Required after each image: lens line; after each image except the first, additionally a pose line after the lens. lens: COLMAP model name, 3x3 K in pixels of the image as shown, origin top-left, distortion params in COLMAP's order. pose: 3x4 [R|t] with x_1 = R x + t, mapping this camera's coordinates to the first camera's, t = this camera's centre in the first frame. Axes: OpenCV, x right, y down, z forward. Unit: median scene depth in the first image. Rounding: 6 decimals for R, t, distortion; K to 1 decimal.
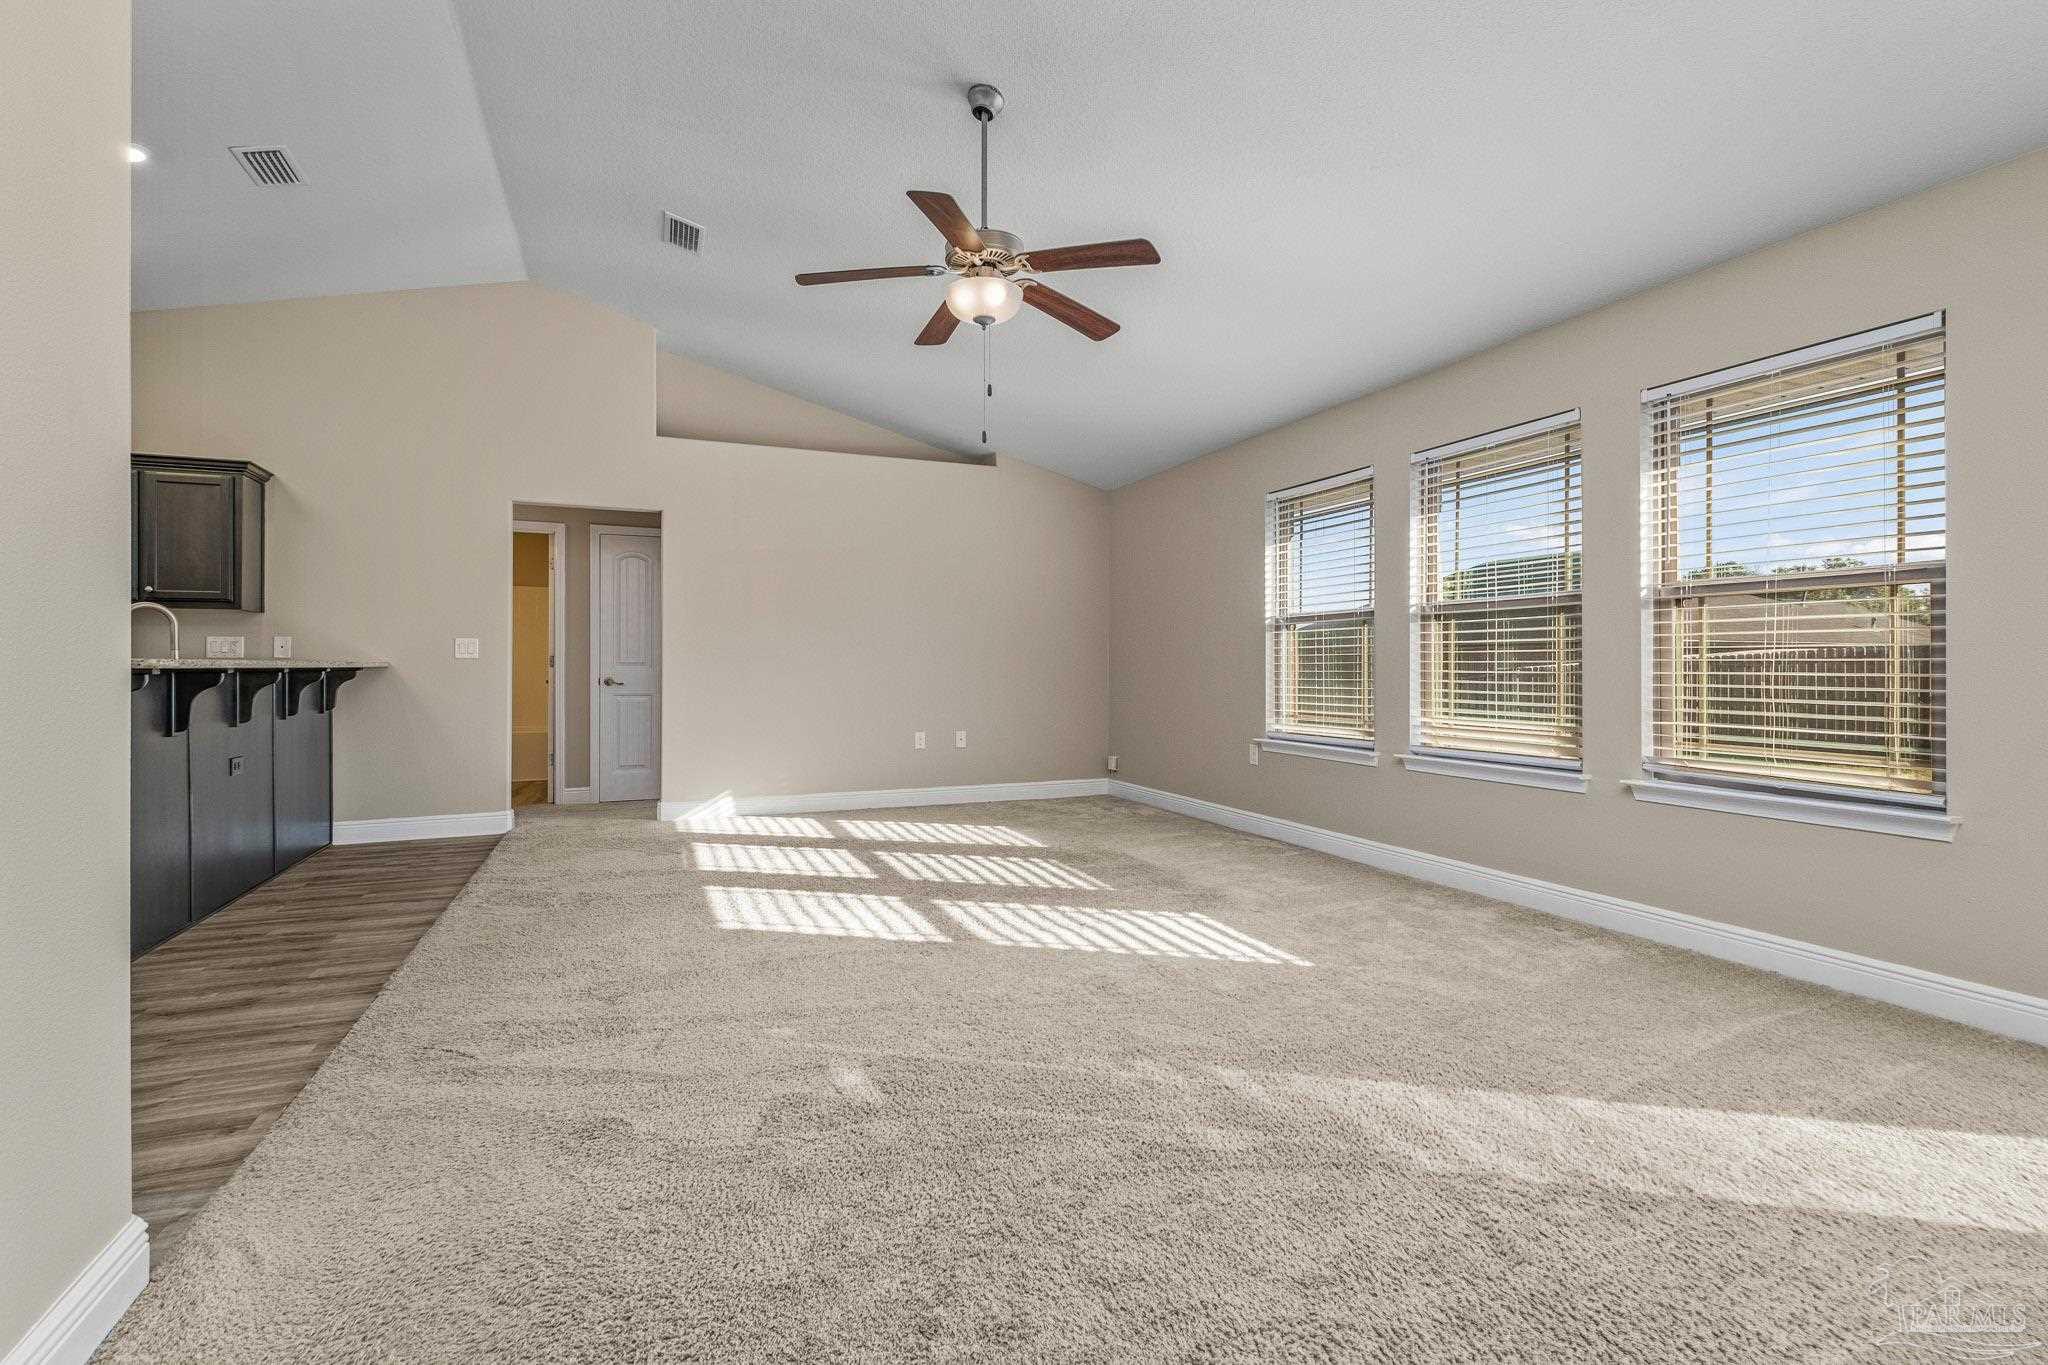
lens RADIAL K [[912.5, 0, 1022.2], [0, 912.5, 669.4], [0, 0, 1]] dist [0.010202, -0.012456]
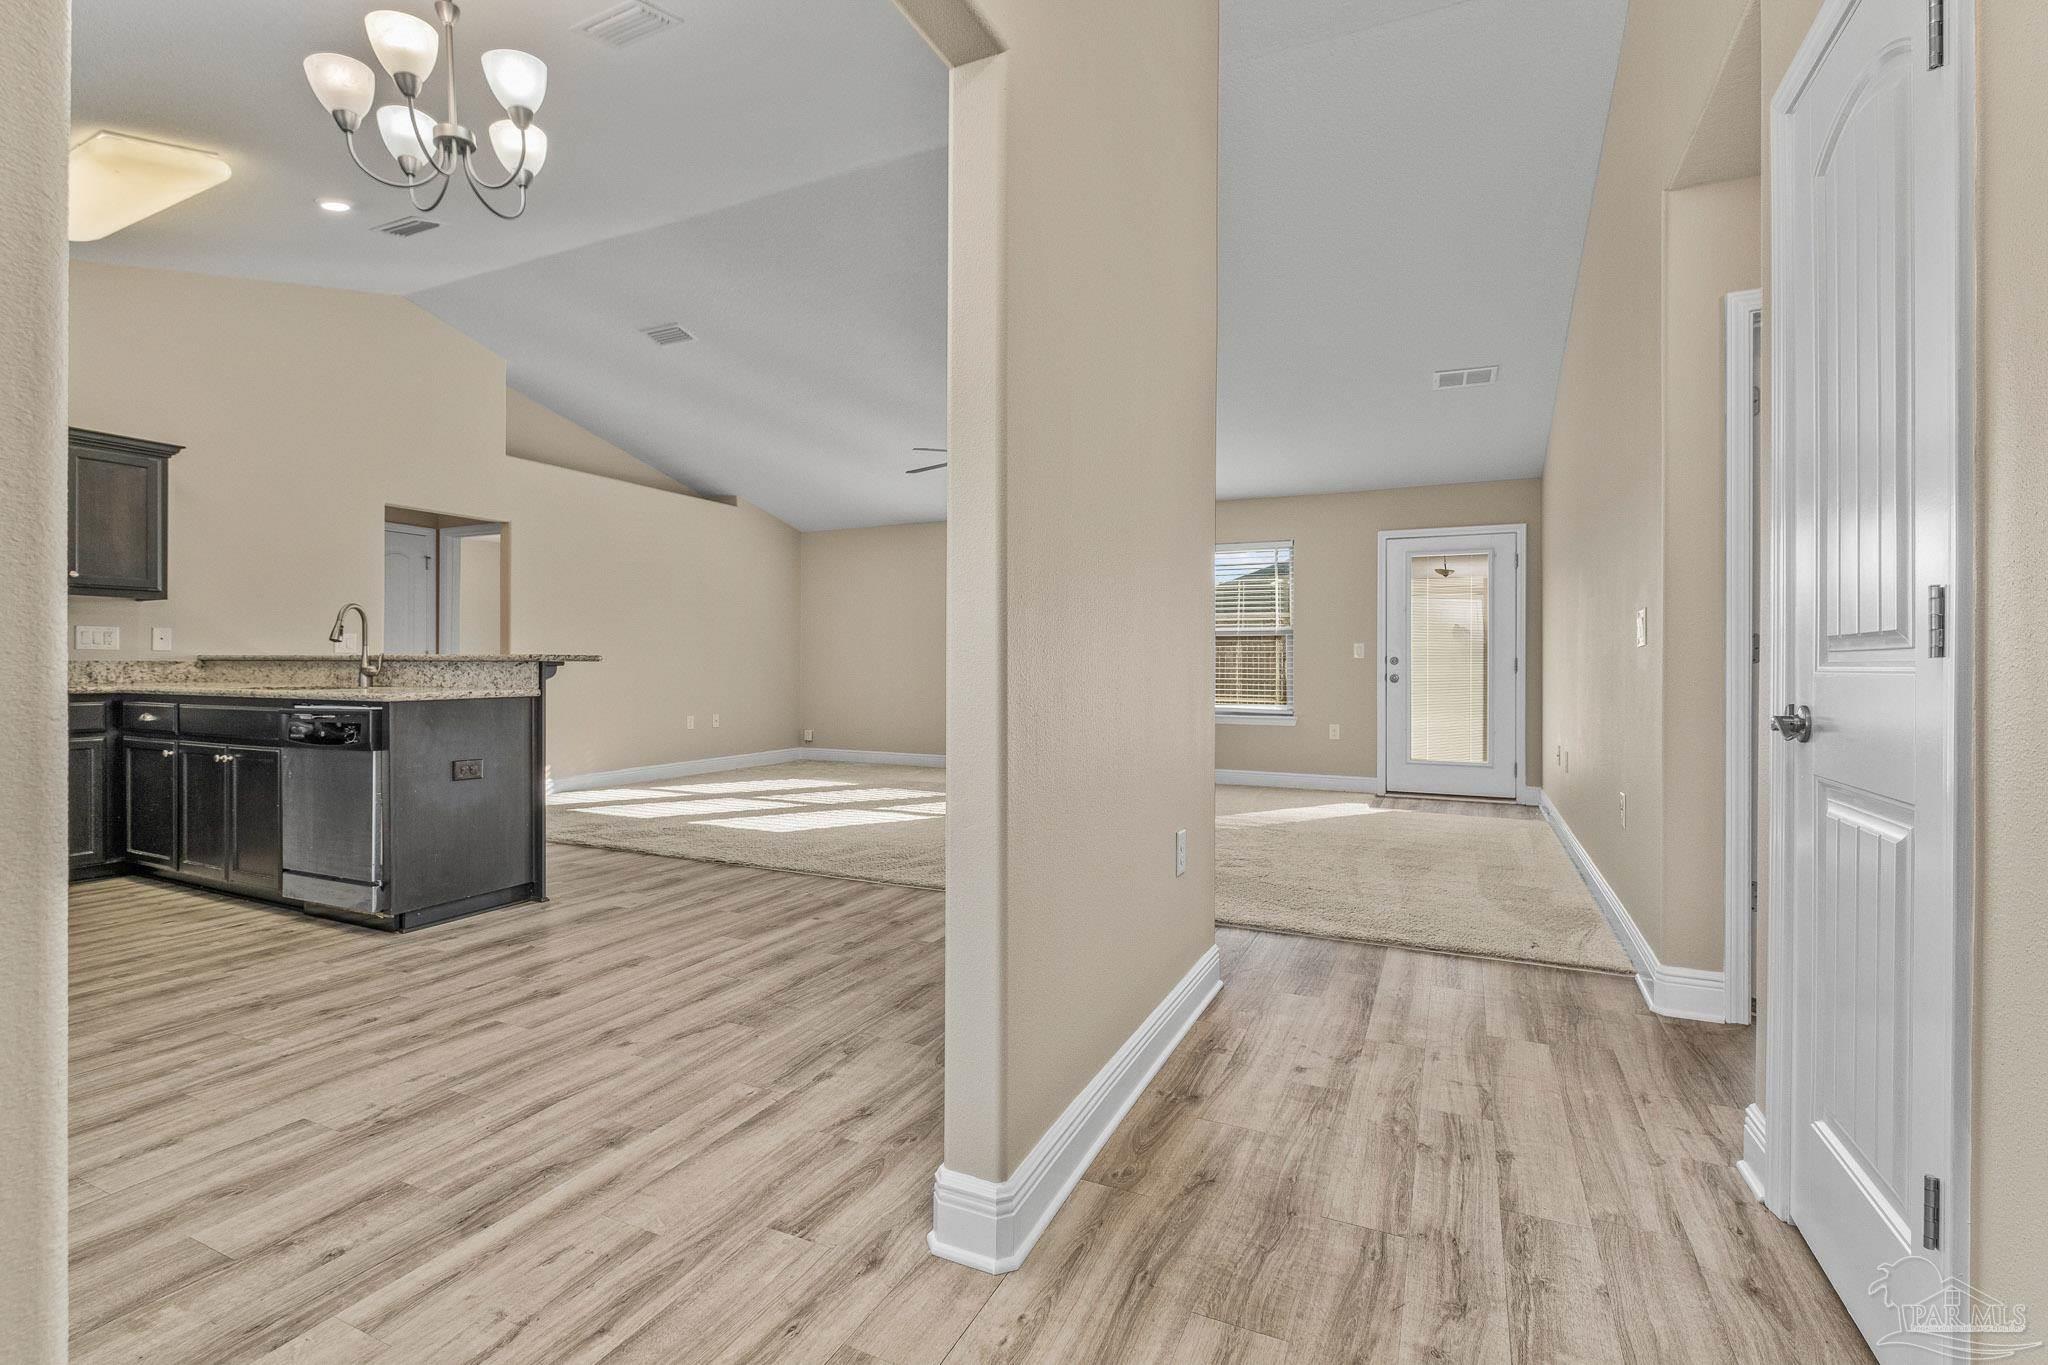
lens RADIAL K [[912.5, 0, 1022.2], [0, 912.5, 669.4], [0, 0, 1]] dist [0.010202, -0.012456]
pose [[0.743002, 0.000517, 0.669289, -0.939101], [-0.001938, 0.999997, 0.001379, 0.005025], [-0.669286, -0.002322, 0.743001, -0.347679]]
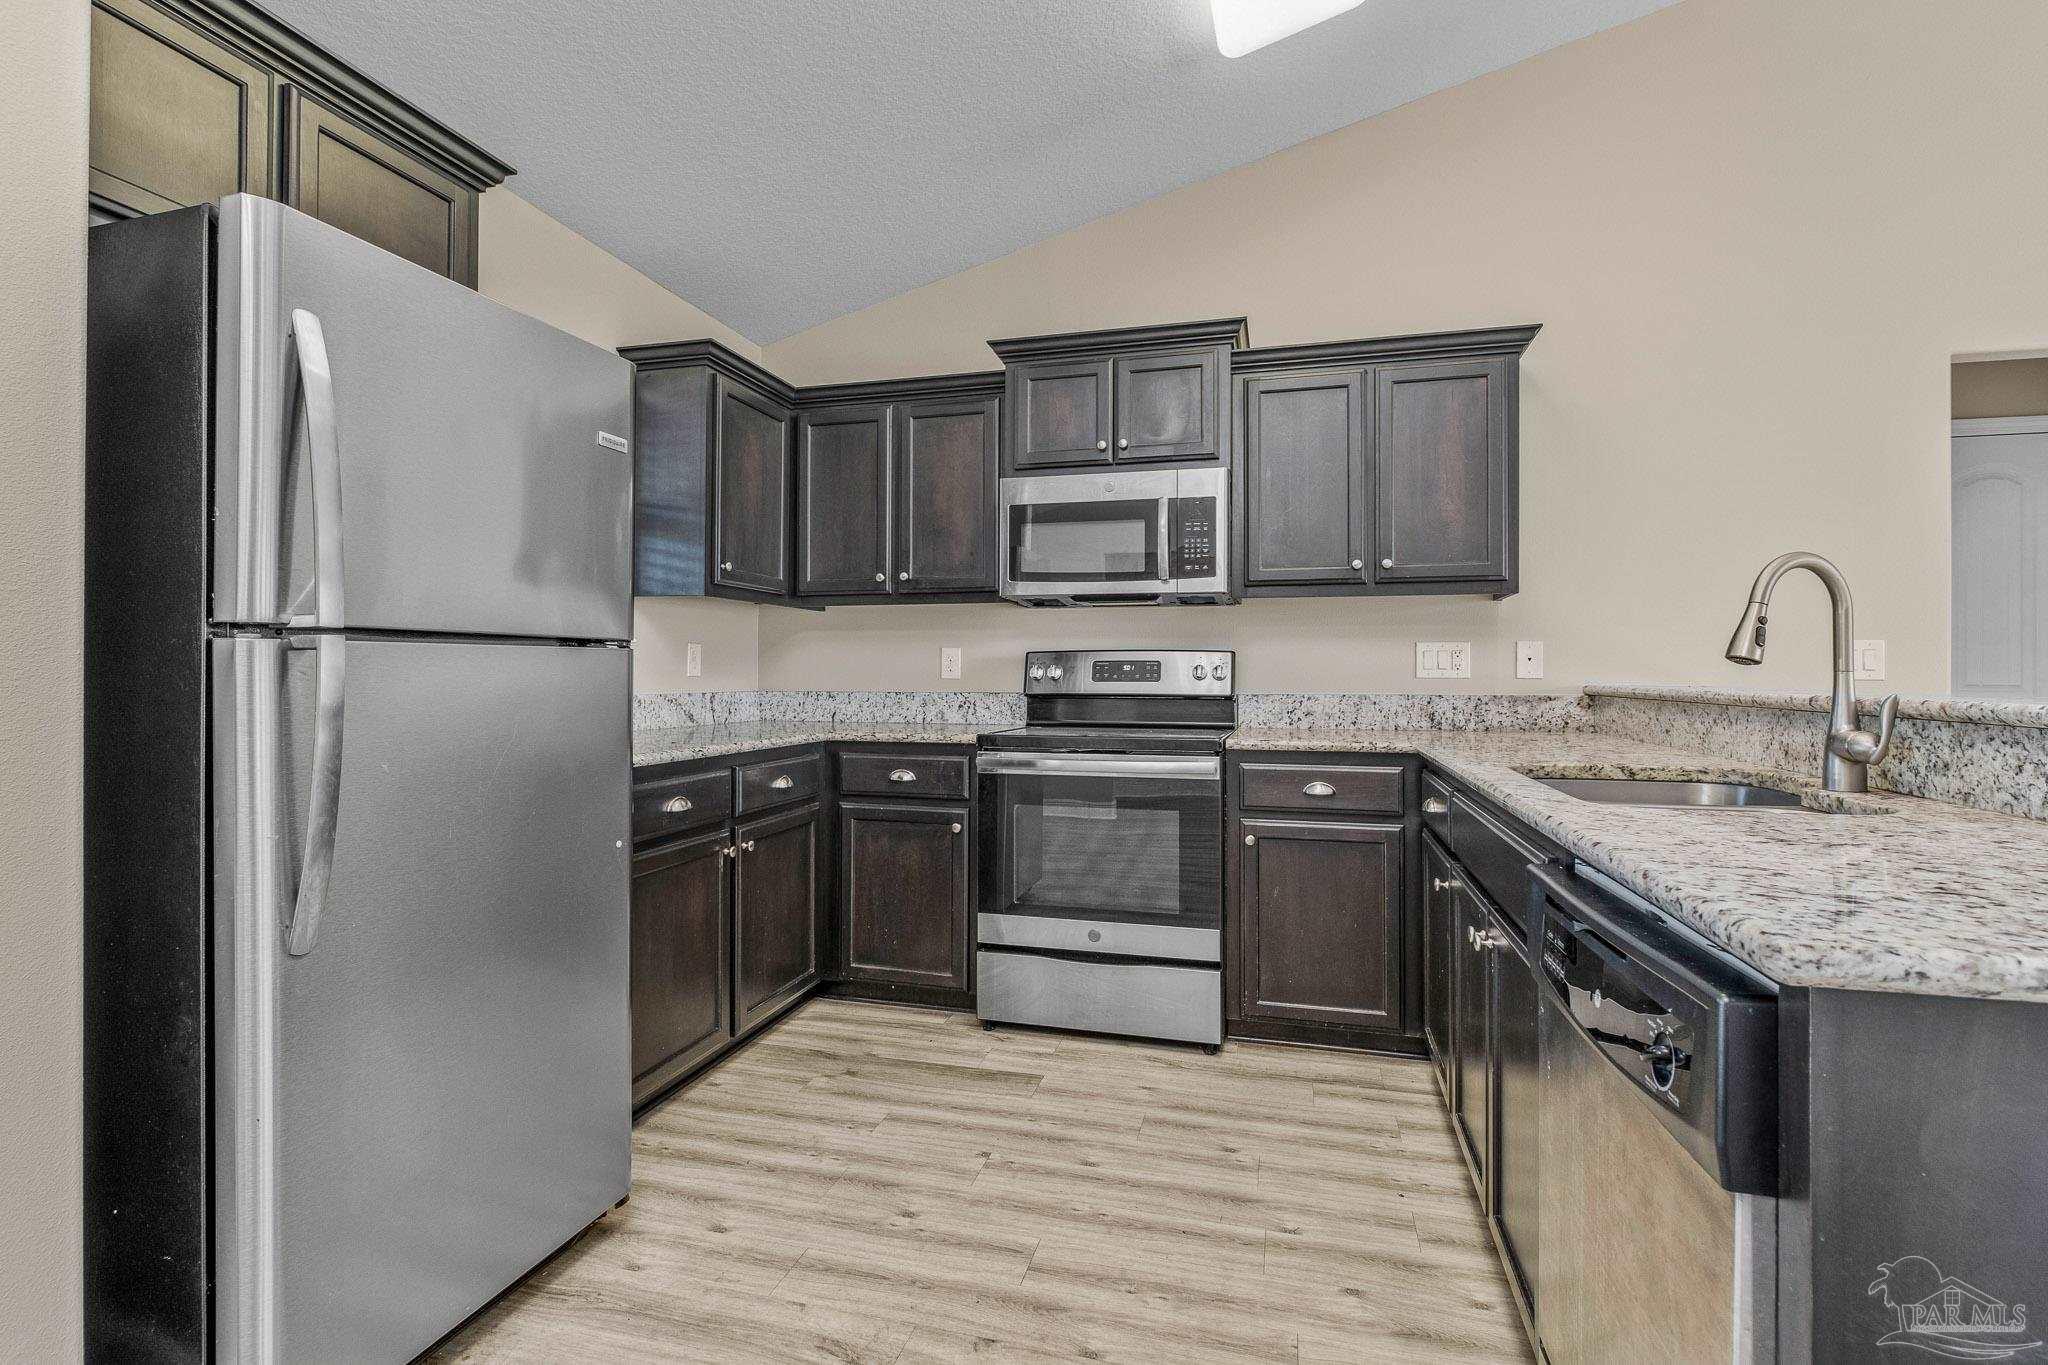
lens RADIAL K [[975.1, 0, 1012.3], [0, 975.1, 668.3], [0, 0, 1]] dist [-0.007701, -0.000614]
pose [[0.781120, -0.000279, -0.624381, -0.821139], [-0.004911, 0.999966, -0.006590, -0.015528], [0.624362, 0.008214, 0.781092, 0.386792]]
